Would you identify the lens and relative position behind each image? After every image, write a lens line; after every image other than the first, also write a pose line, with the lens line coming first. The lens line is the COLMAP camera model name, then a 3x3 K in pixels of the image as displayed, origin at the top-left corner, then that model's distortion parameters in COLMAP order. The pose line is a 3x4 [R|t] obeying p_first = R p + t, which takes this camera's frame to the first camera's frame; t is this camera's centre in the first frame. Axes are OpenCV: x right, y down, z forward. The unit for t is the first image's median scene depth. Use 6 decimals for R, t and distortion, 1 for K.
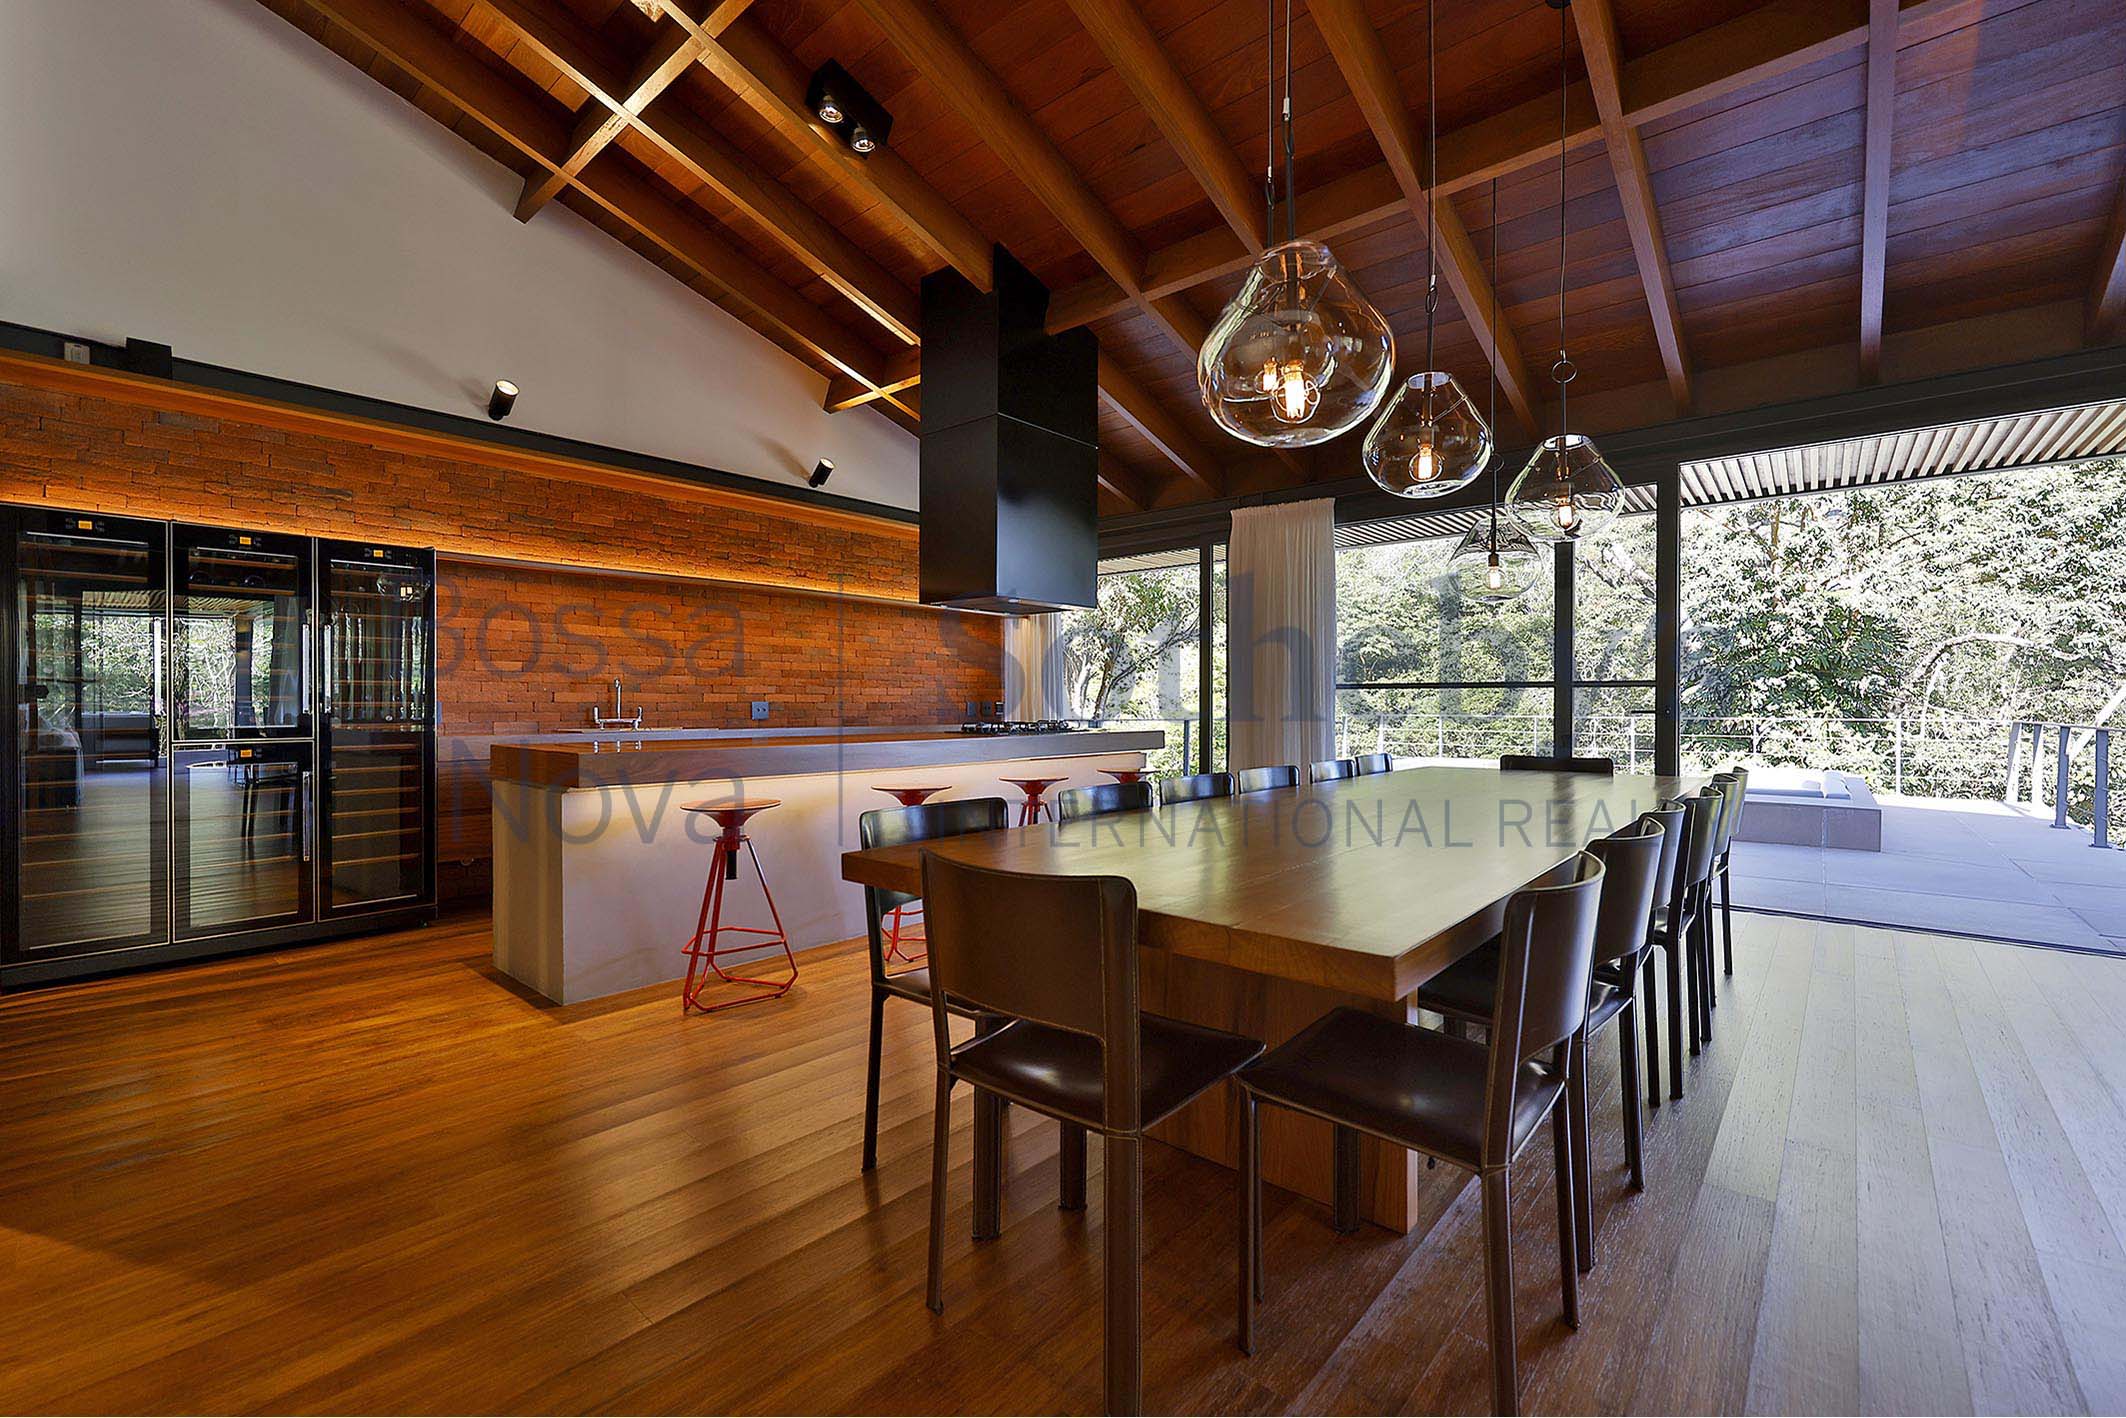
lens RADIAL K [[903.0, 0, 1059.6], [0, 903.0, 699.7], [0, 0, 1]] dist [-0.004284, 0.000173]
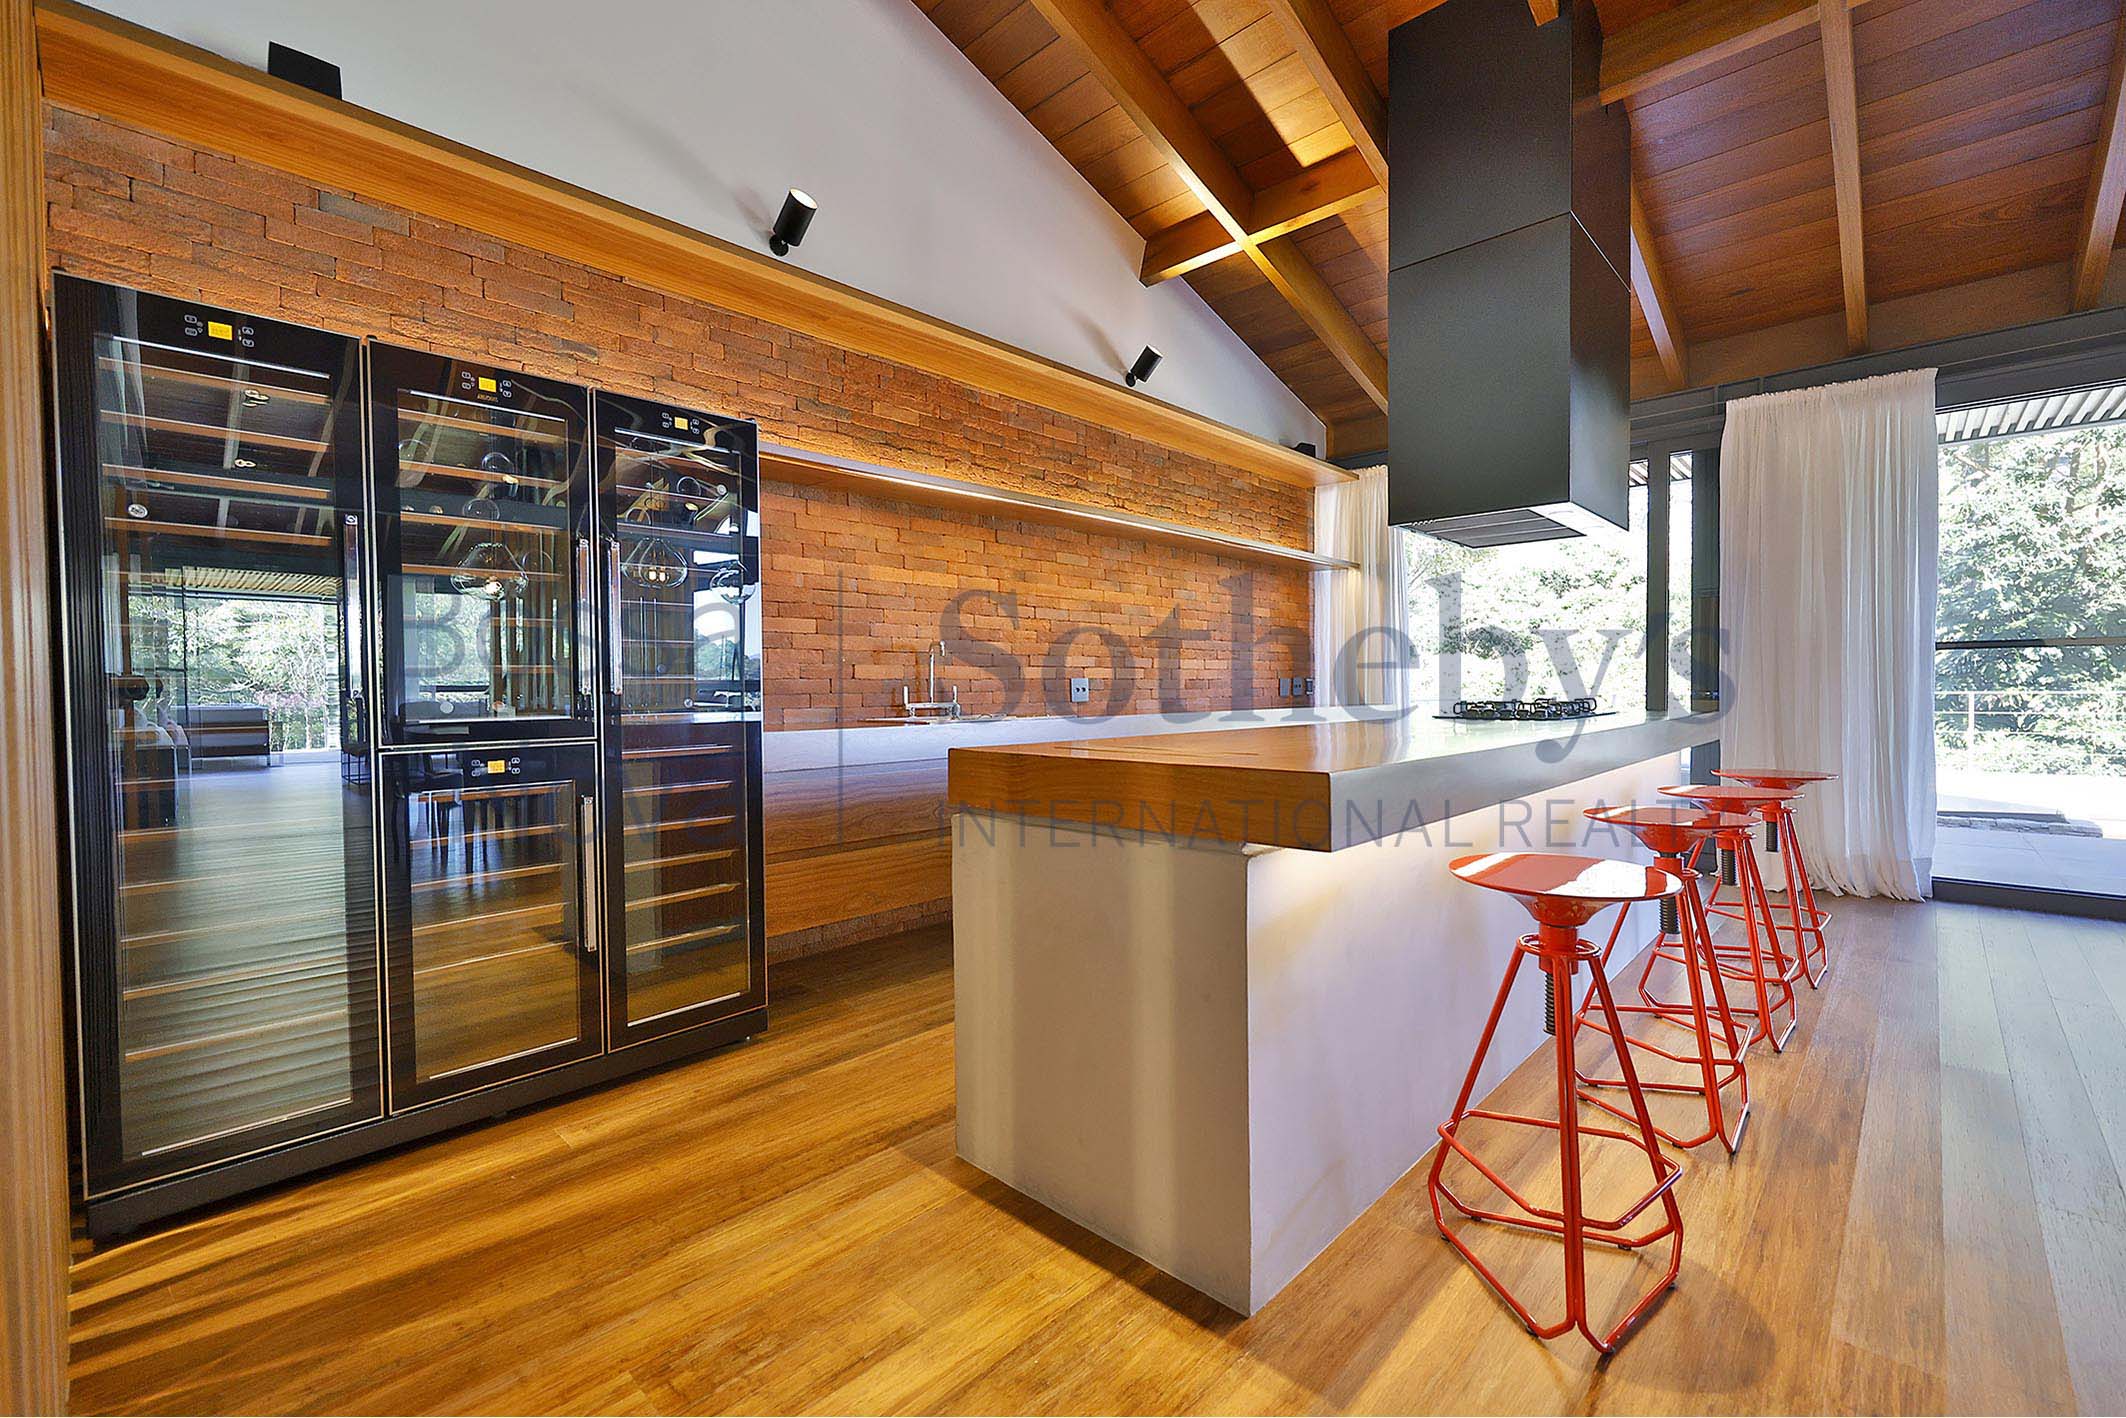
lens RADIAL K [[903.0, 0, 1053.1], [0, 903.0, 702.5], [0, 0, 1]] dist [-0.004284, 0.000173]
pose [[0.998691, -0.010550, -0.050053, -0.329092], [0.011531, 0.999746, 0.019370, 0.007467], [0.049836, -0.019922, 0.998559, 0.284507]]
